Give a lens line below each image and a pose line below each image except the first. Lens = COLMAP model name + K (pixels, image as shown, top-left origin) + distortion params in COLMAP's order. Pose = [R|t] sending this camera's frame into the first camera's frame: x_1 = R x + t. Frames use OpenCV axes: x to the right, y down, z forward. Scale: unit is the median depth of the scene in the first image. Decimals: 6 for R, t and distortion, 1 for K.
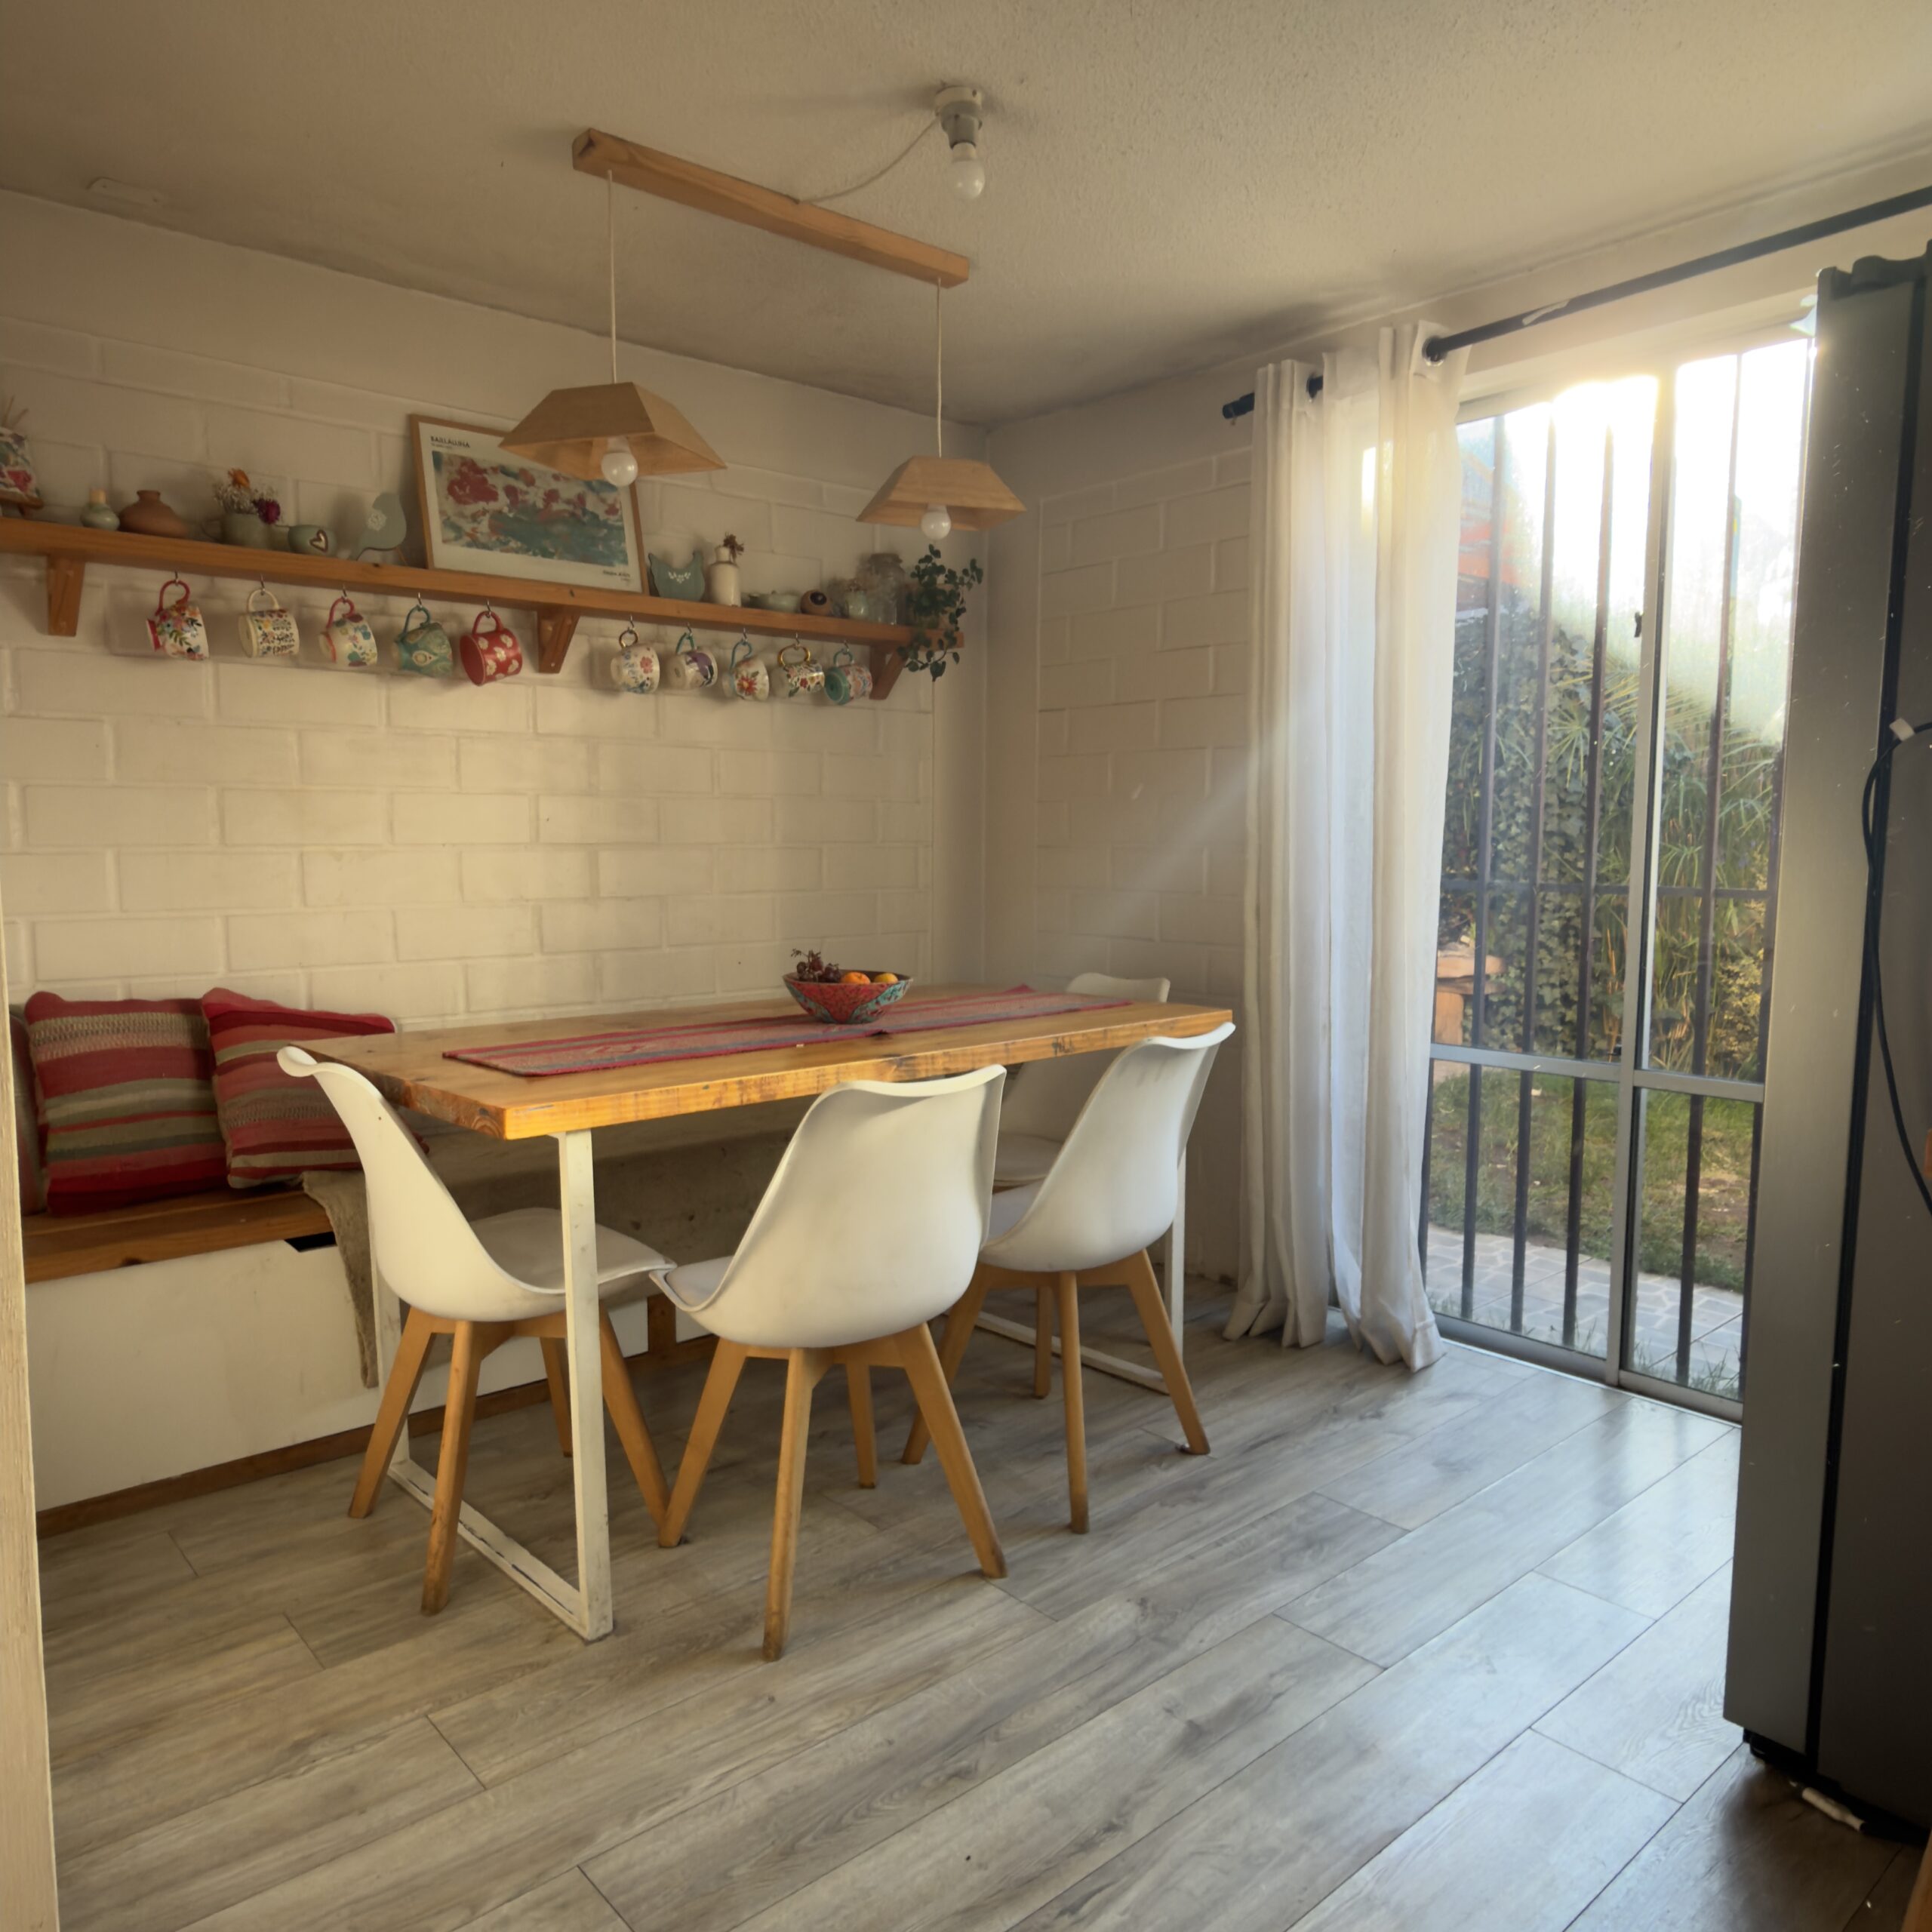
lens RADIAL K [[1425.8, 0, 966.2], [0, 1425.8, 968.0], [0, 0, 1]] dist [0.003039, -0.006869]
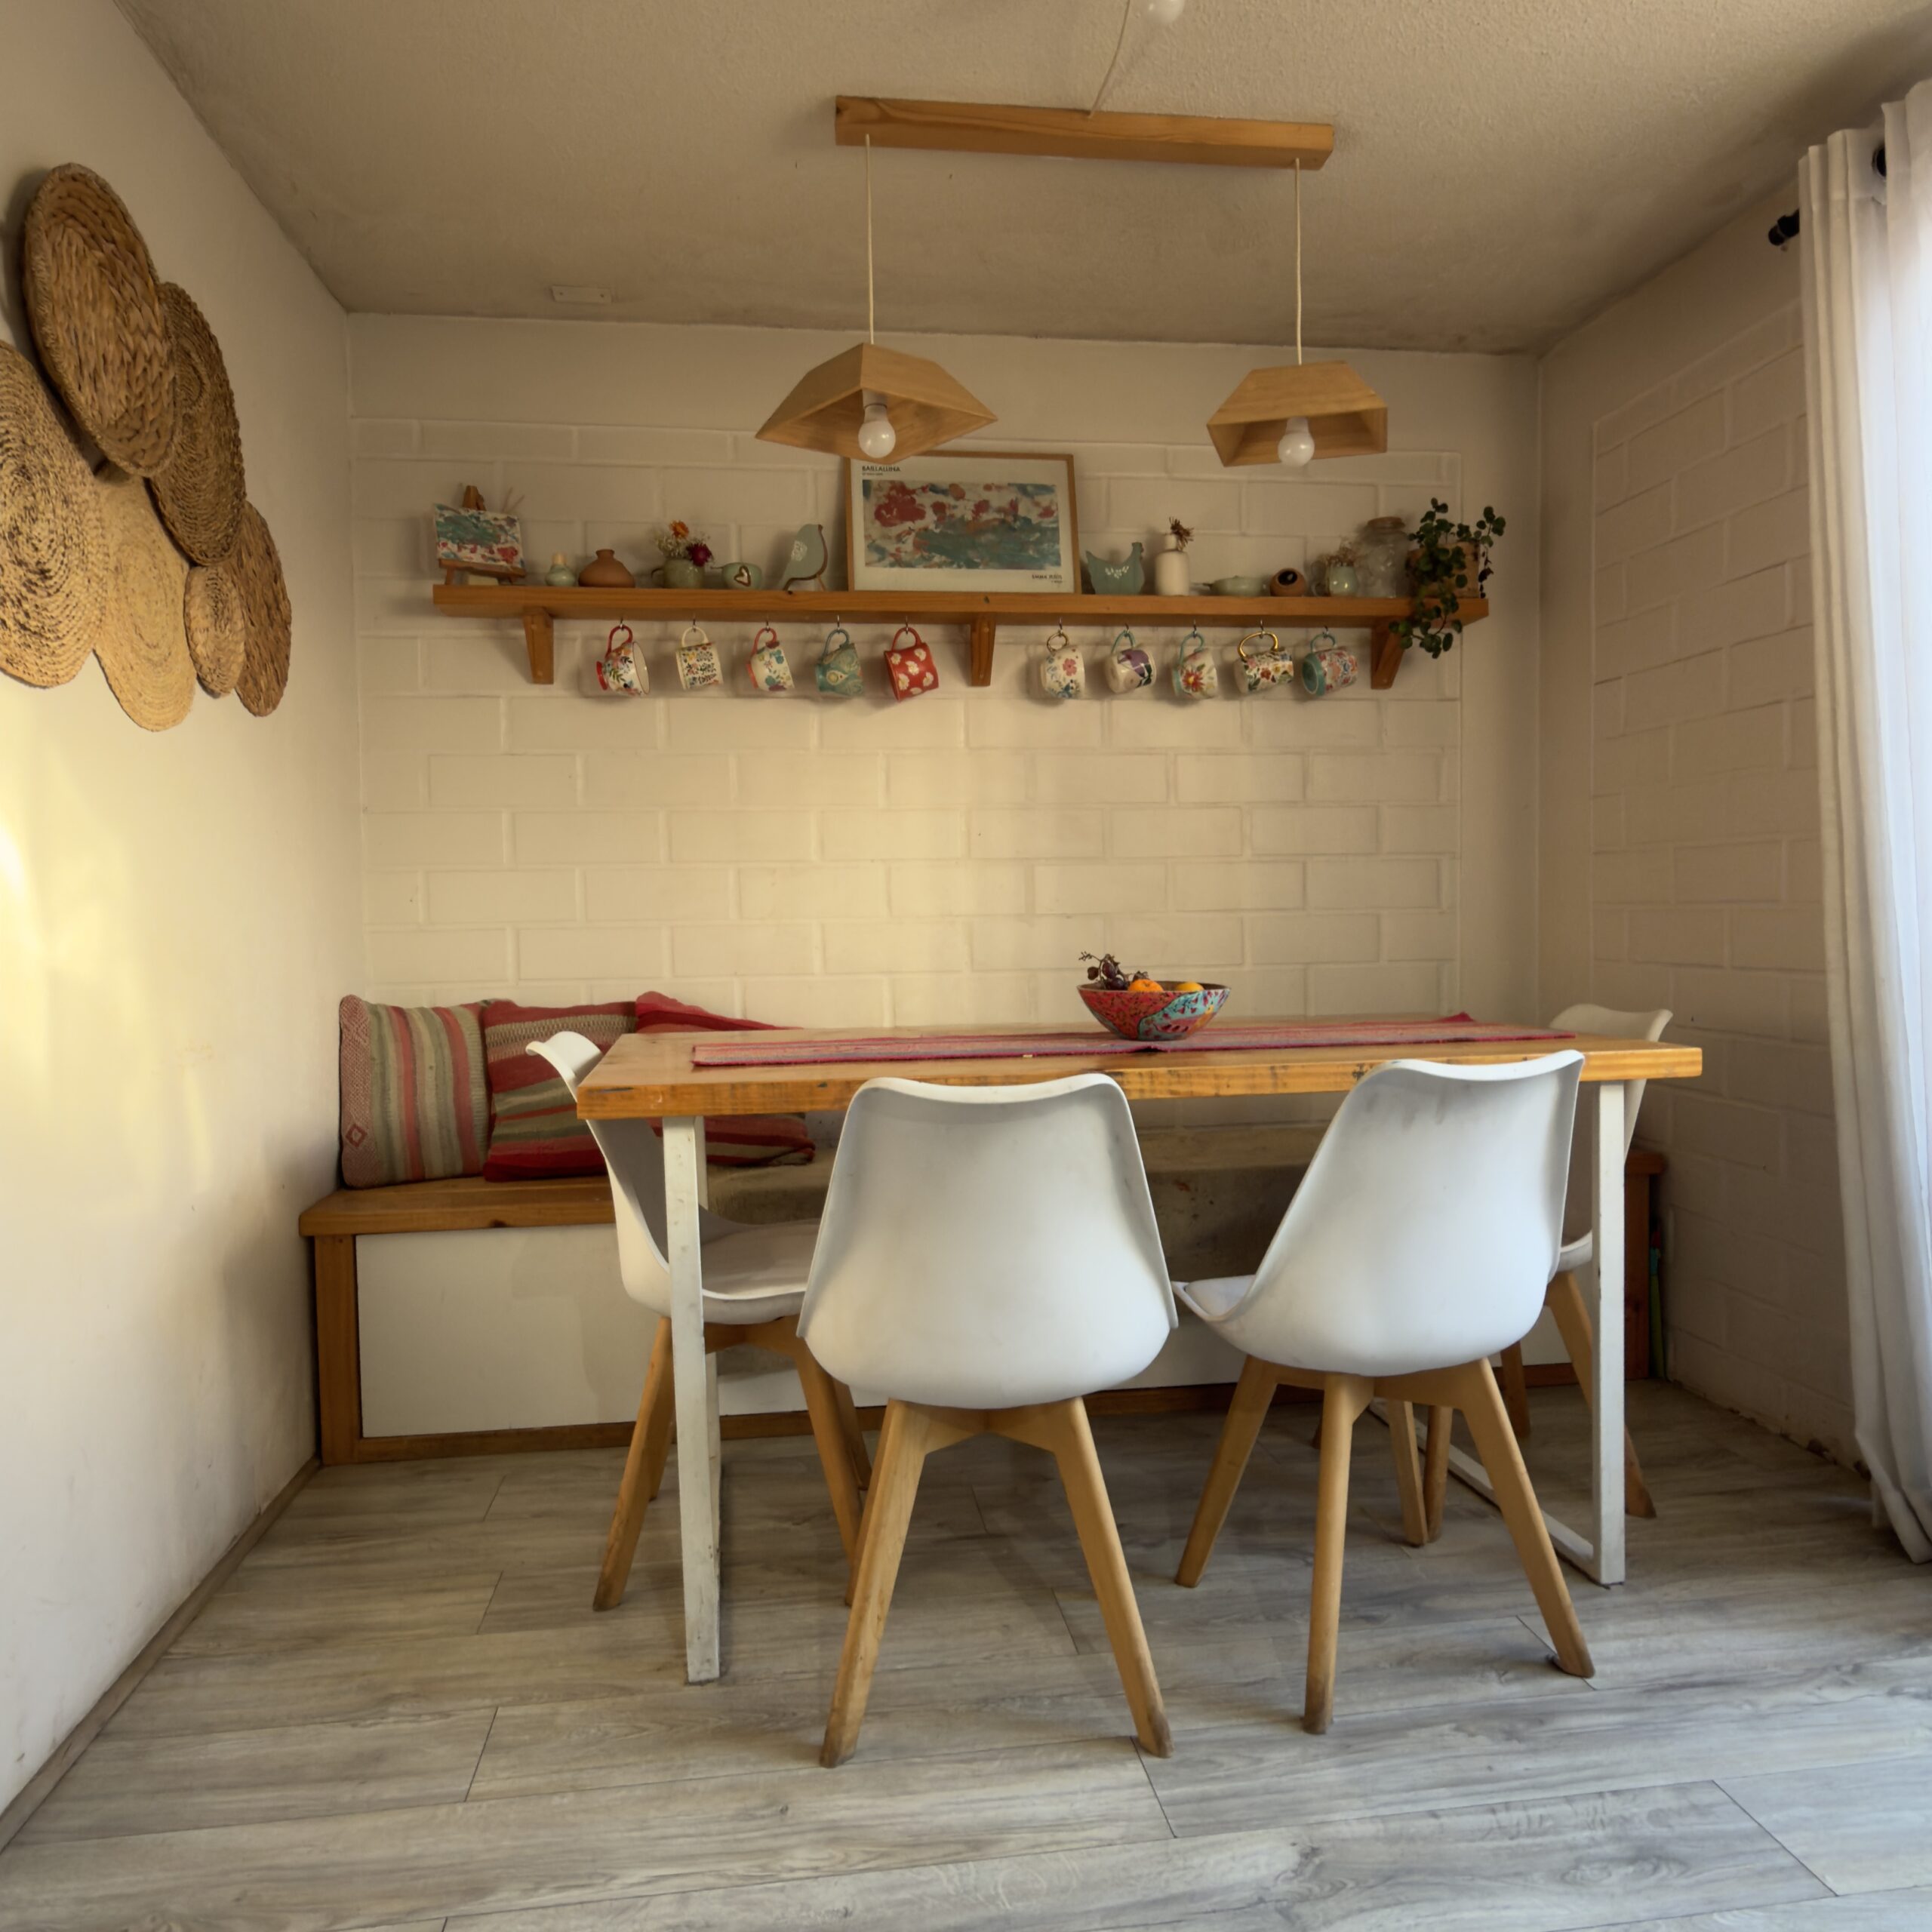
lens RADIAL K [[1408.7, 0, 962.9], [0, 1408.7, 961.0], [0, 0, 1]] dist [-0.001180, -0.001881]
pose [[0.835650, 0.005312, -0.549237, 0.264961], [-0.034997, 0.998436, -0.043591, 0.029434], [0.548146, 0.055649, 0.834529, 0.220377]]
